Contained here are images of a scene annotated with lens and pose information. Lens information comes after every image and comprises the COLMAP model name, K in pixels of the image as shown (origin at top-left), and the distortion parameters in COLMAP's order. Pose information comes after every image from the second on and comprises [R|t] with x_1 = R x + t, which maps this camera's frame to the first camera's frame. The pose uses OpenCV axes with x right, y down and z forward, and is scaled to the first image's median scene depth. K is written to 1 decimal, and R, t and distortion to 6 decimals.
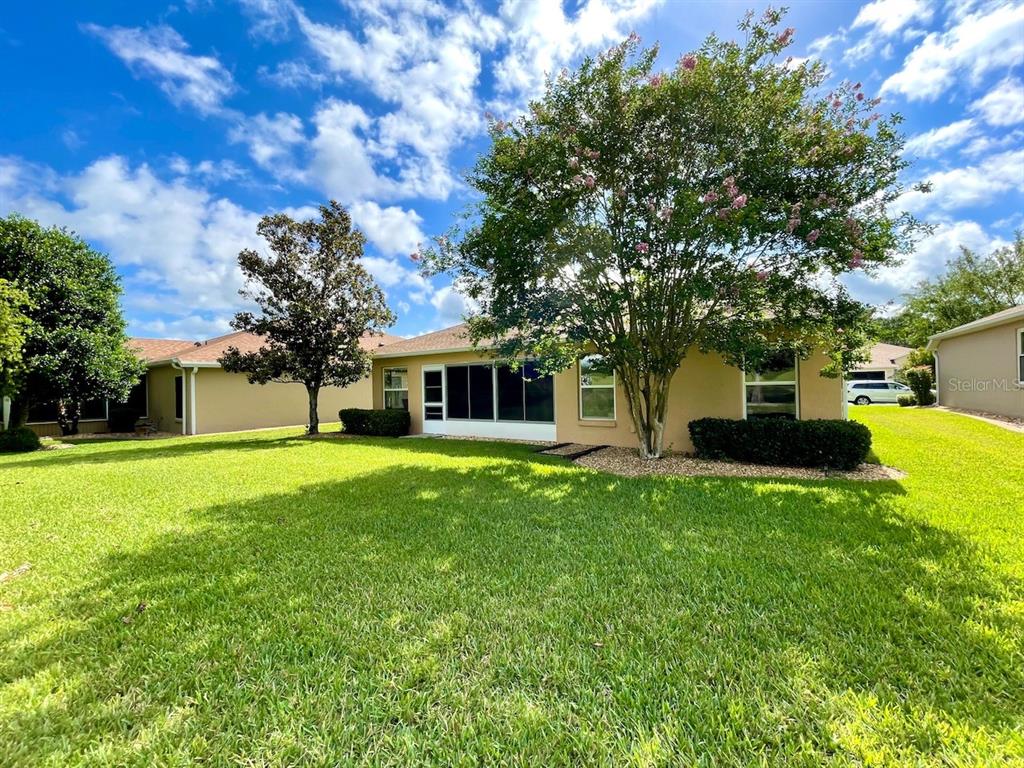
lens RADIAL K [[407.0, 0, 510.9], [0, 407.0, 378.7], [0, 0, 1]] dist [0.004592, 0.000097]
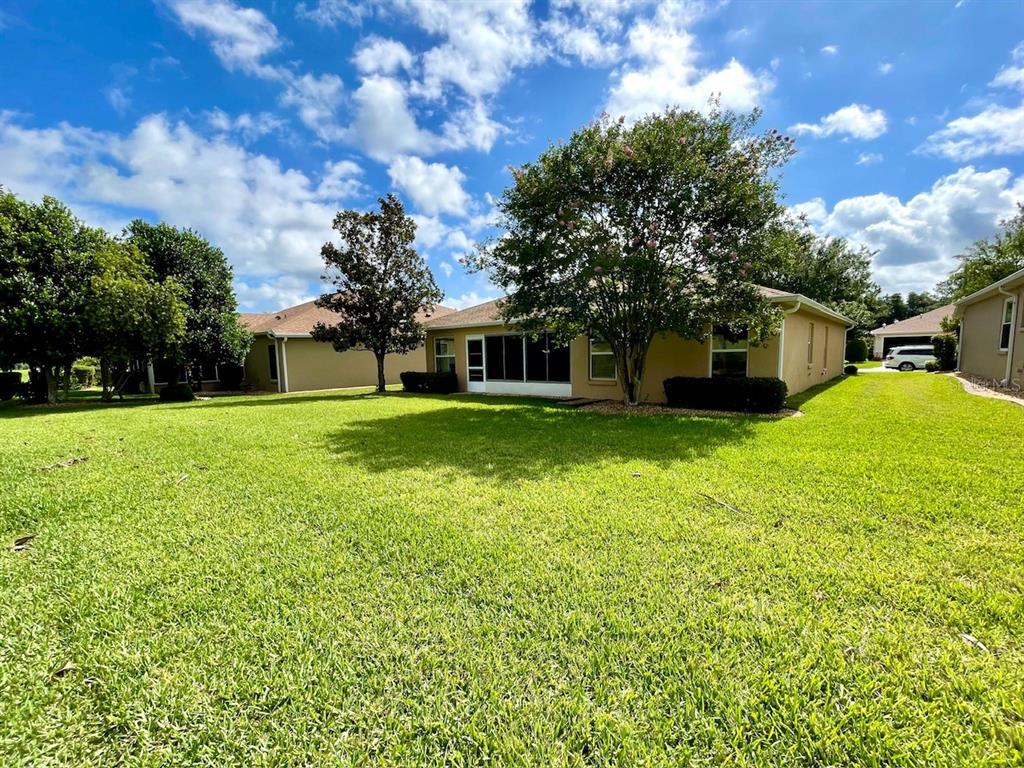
lens RADIAL K [[430.7, 0, 511.0], [0, 430.7, 399.5], [0, 0, 1]] dist [-0.000715, 0.000562]
pose [[0.992074, 0.011684, -0.125112, 0.073533], [0.004174, 0.992054, 0.125740, -0.004666], [0.125587, -0.125265, 0.984143, -0.254357]]
